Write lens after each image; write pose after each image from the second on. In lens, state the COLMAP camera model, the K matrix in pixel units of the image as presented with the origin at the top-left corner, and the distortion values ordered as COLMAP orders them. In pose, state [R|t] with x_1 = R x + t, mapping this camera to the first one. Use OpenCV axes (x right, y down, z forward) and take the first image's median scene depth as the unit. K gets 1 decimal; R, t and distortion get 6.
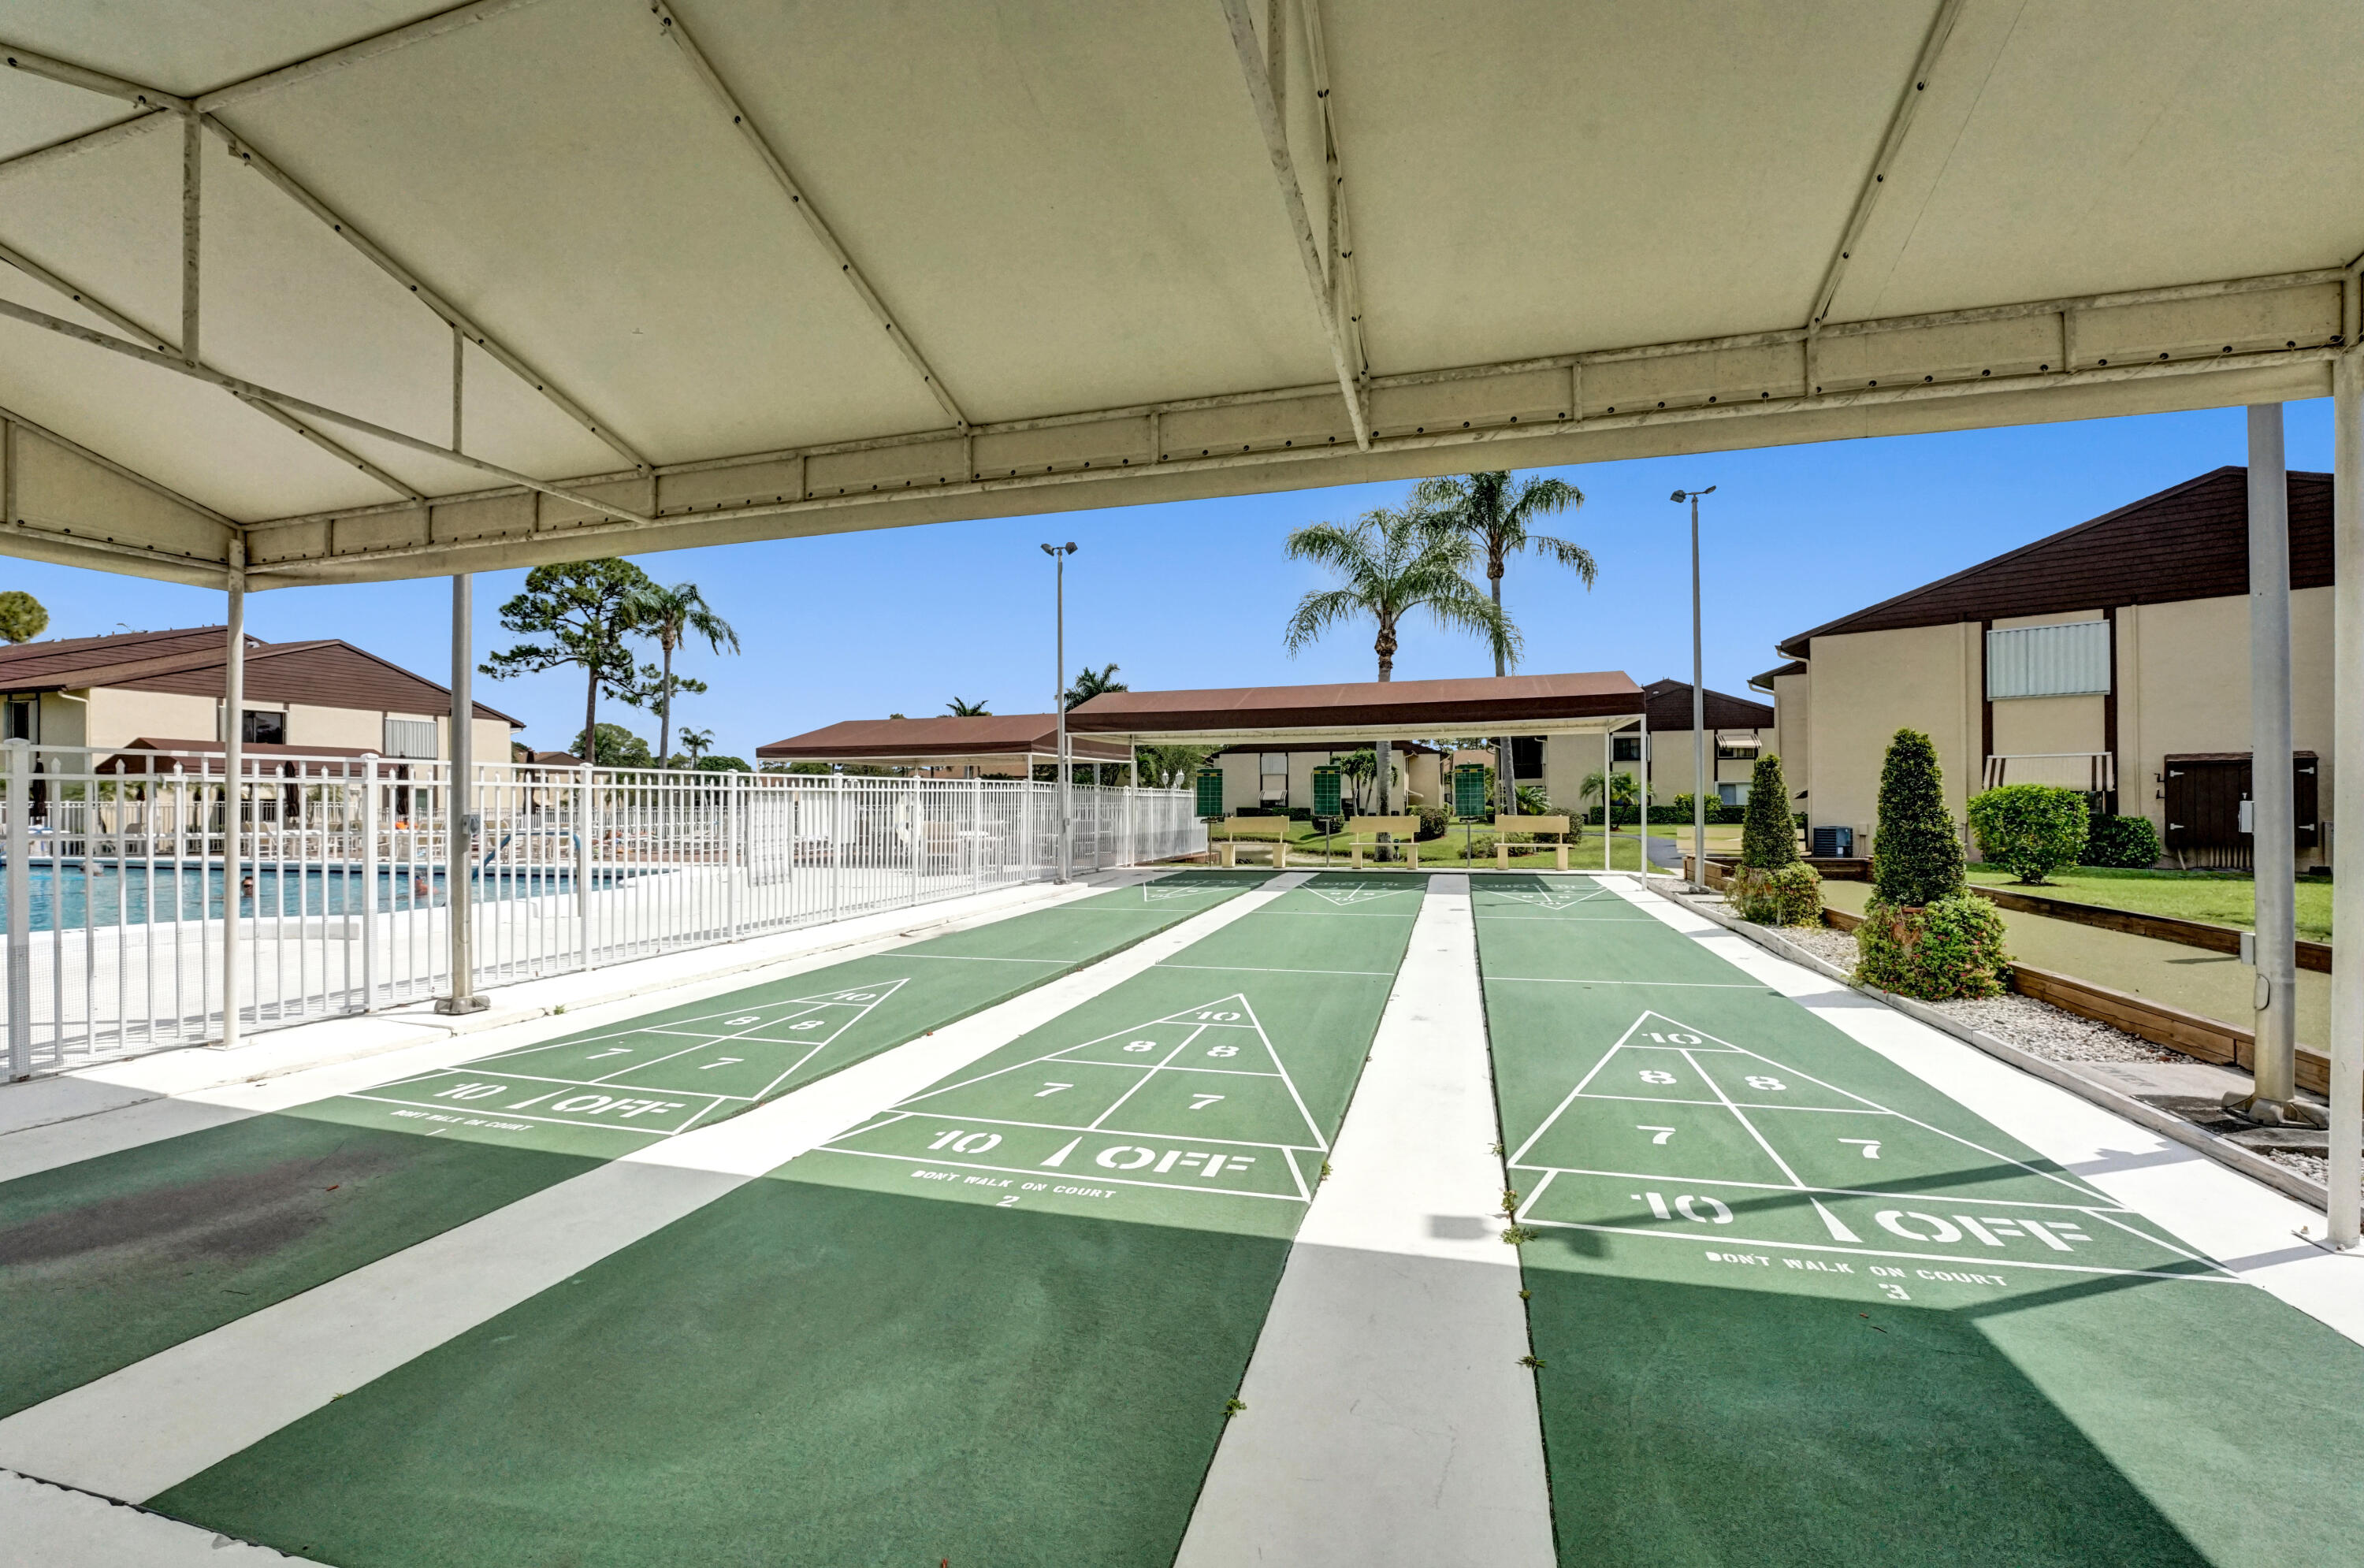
lens RADIAL K [[984.4, 0, 1186.3], [0, 984.4, 797.8], [0, 0, 1]] dist [-0.028647, 0.000346]
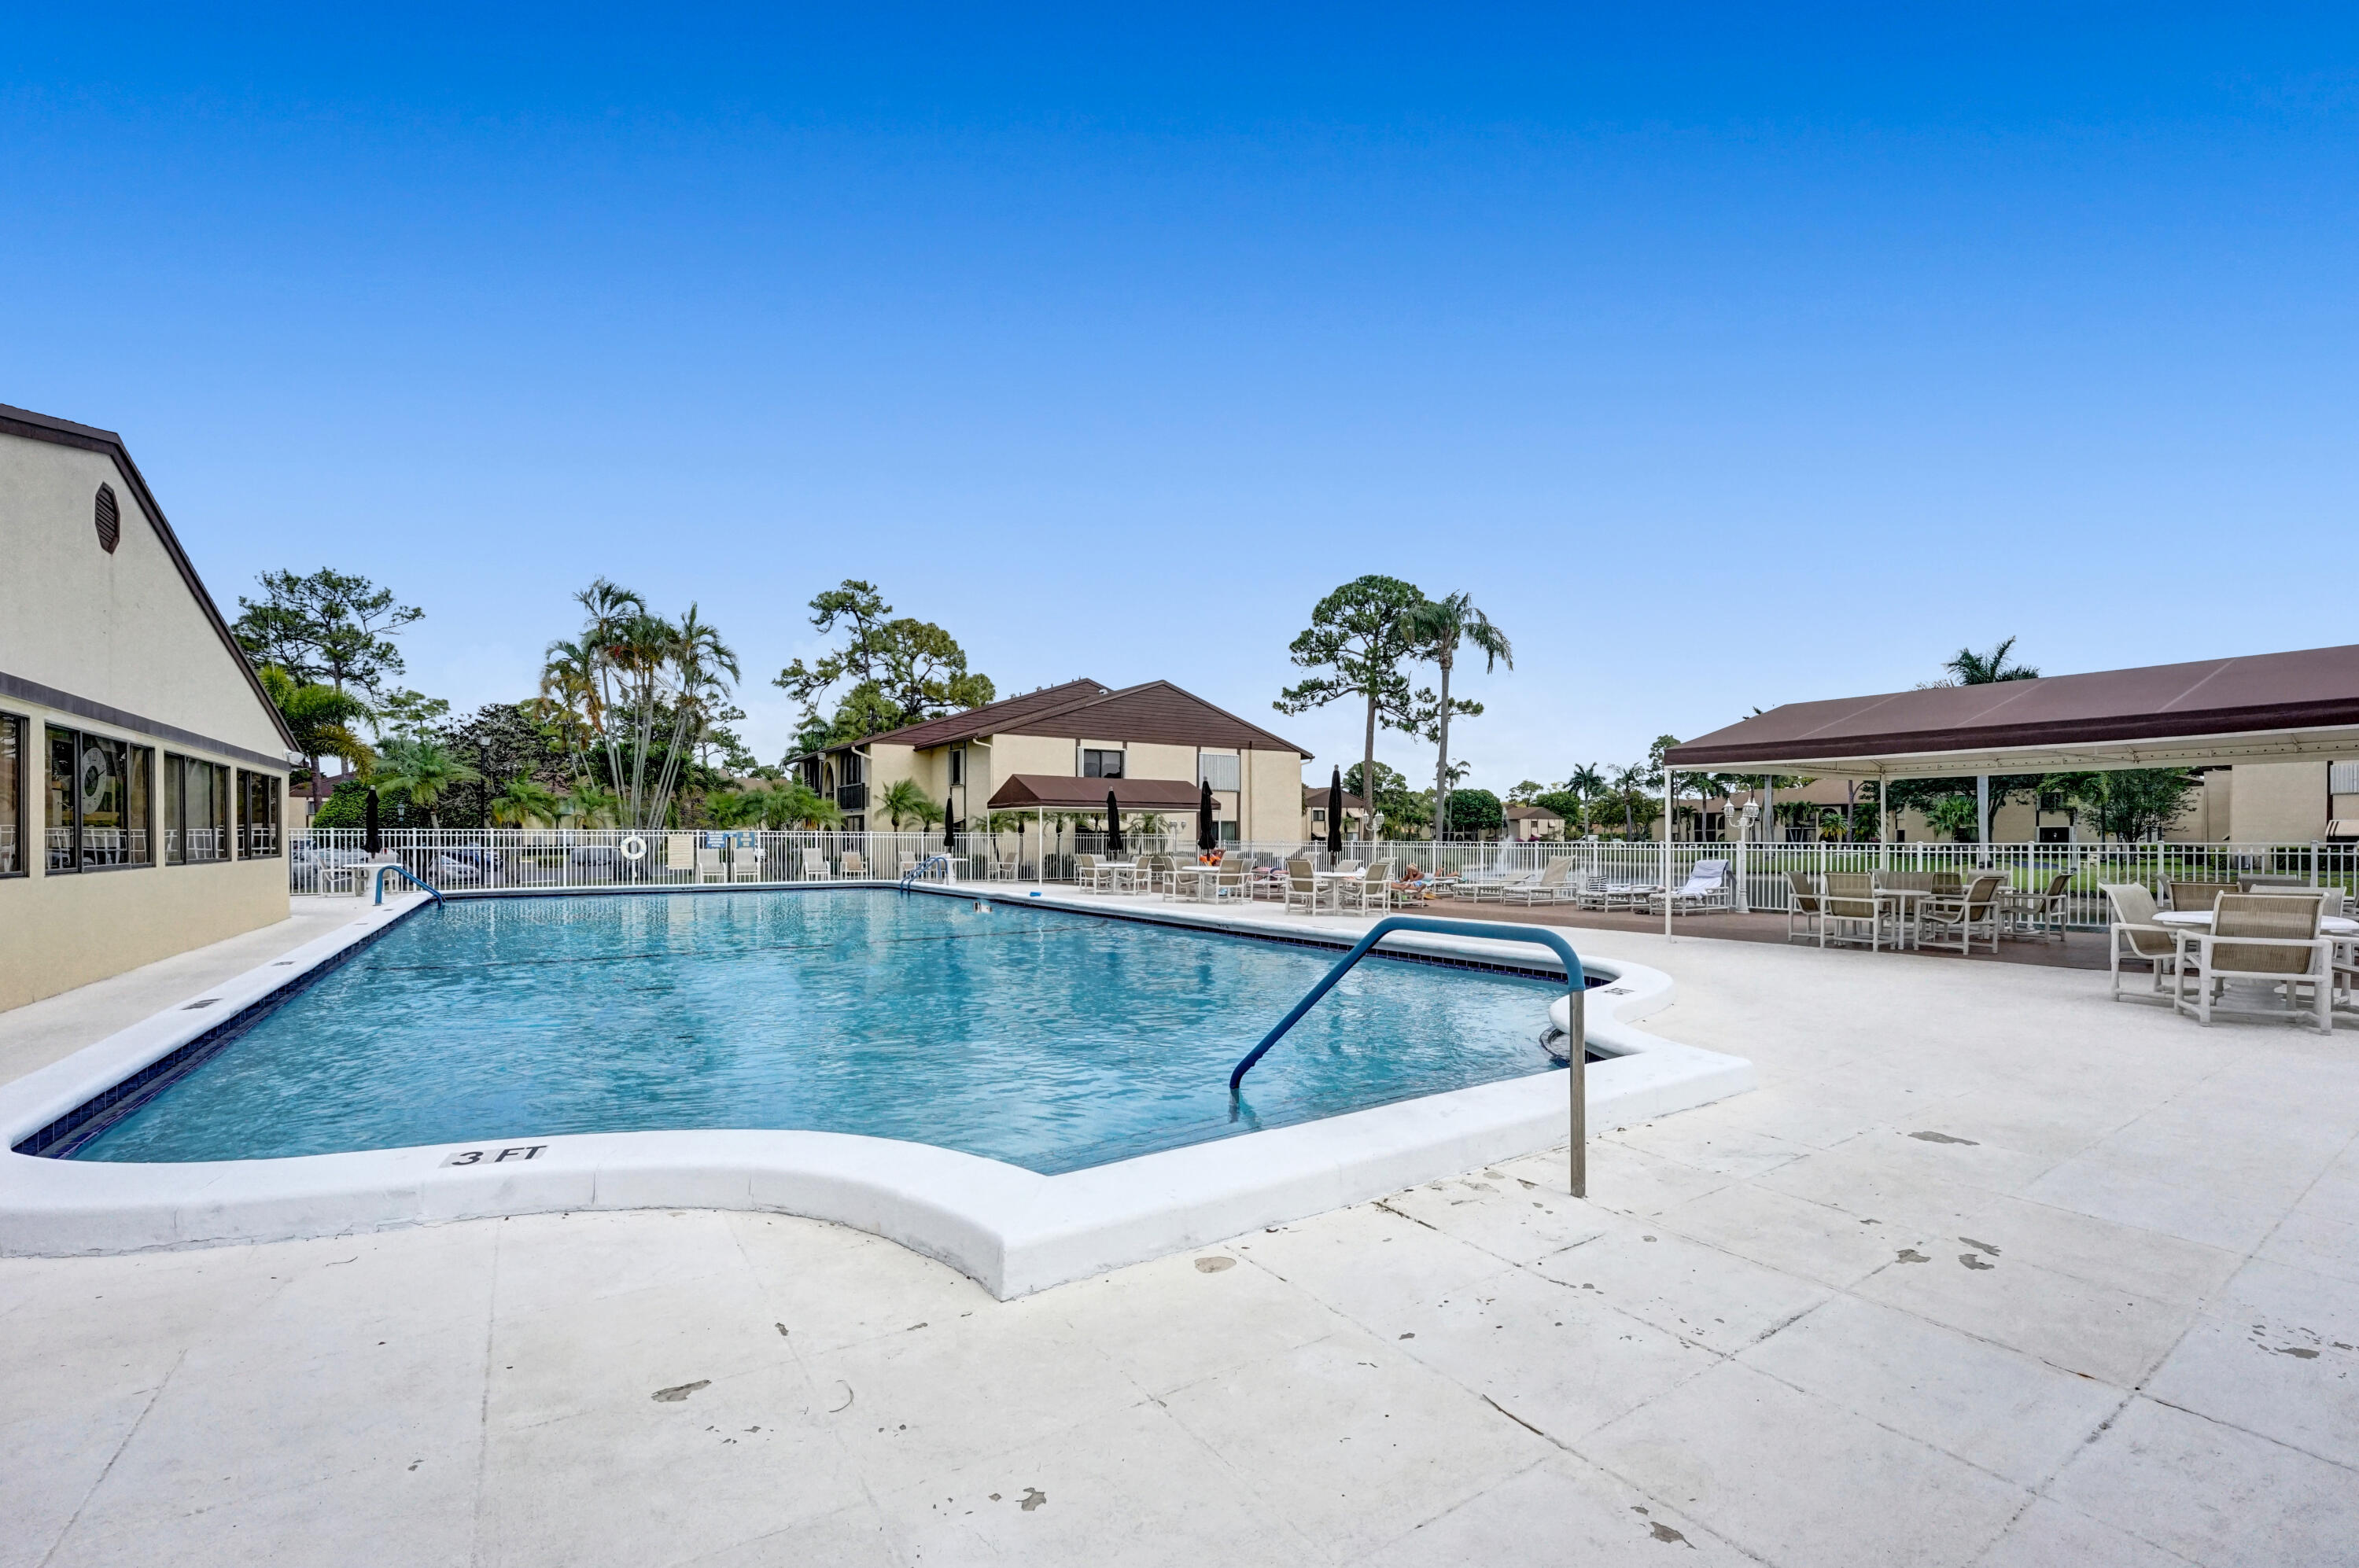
lens RADIAL K [[982.2, 0, 1183.8], [0, 982.2, 797.8], [0, 0, 1]] dist [-0.028647, 0.000346]
pose [[0.753884, -0.017624, -0.656771, -0.109919], [-0.003678, 0.999511, -0.031042, -0.001384], [0.656997, 0.025818, 0.753451, 0.142863]]
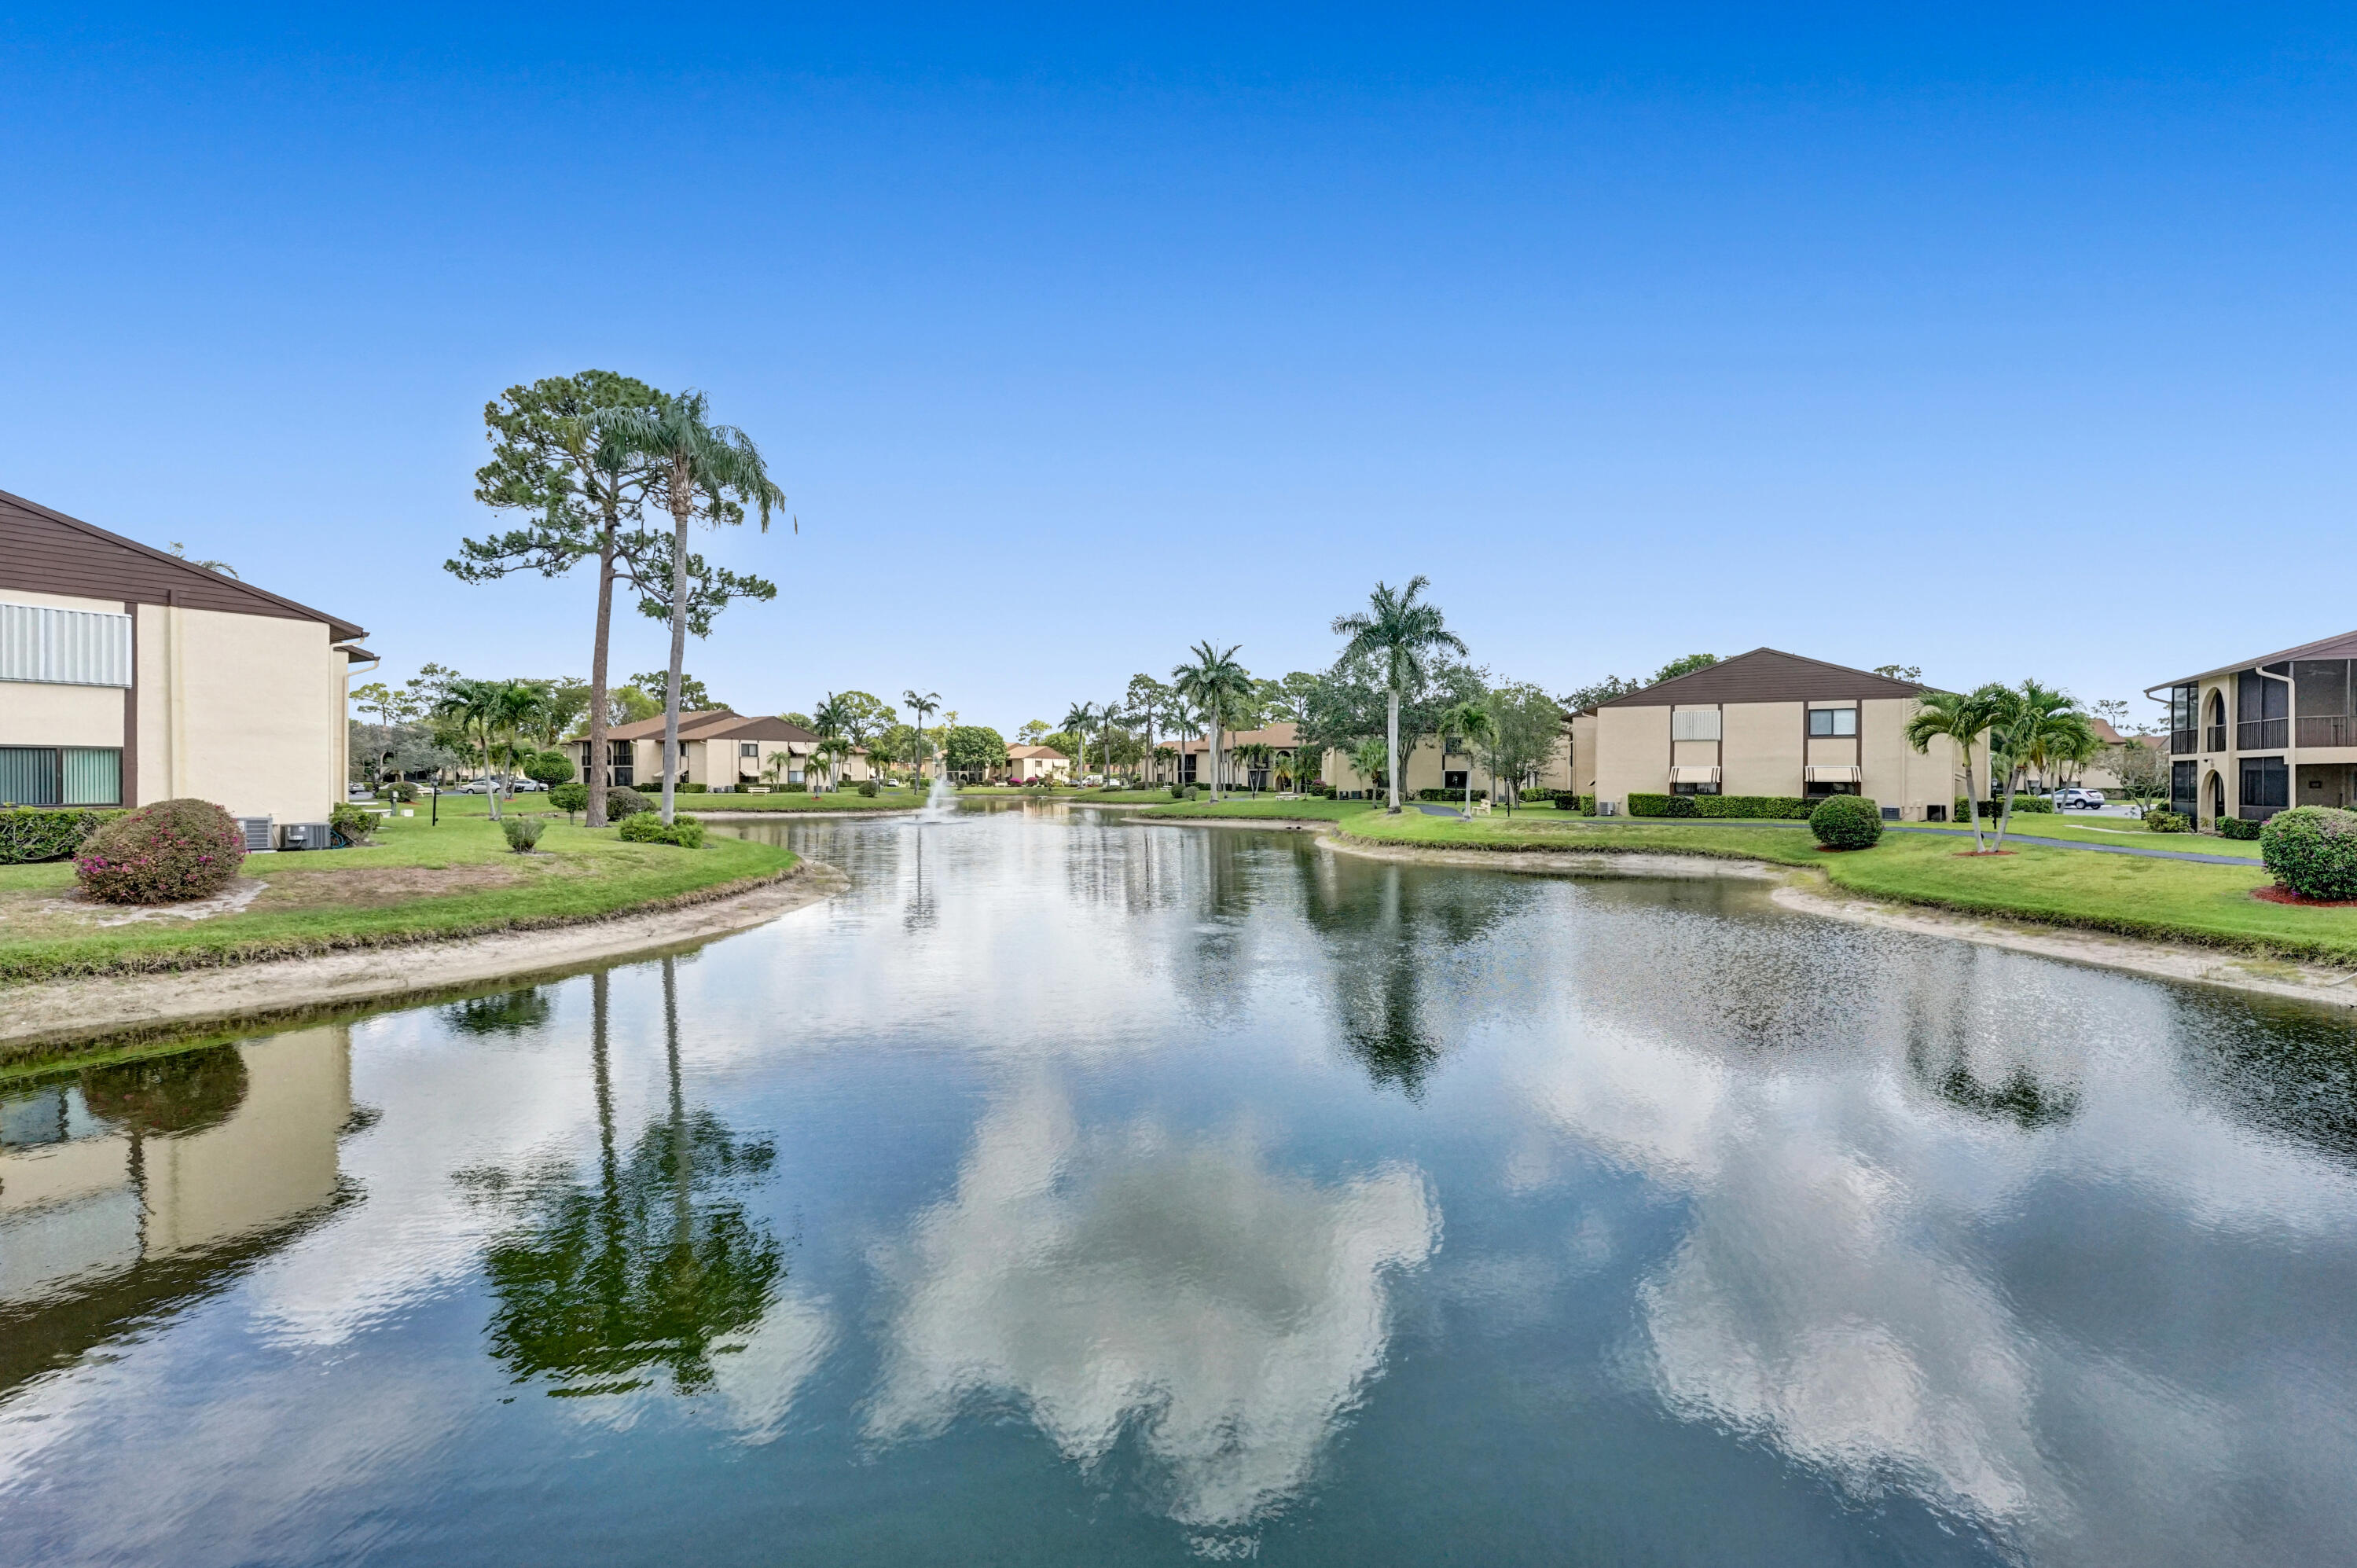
lens RADIAL K [[955.5, 0, 1169.3], [0, 955.5, 778.1], [0, 0, 1]] dist [0.000566, 0.000073]
pose [[0.960202, 0.012652, -0.279021, -0.086341], [-0.010827, 0.999909, 0.008084, -0.002420], [0.279098, -0.004741, 0.960251, 0.509240]]
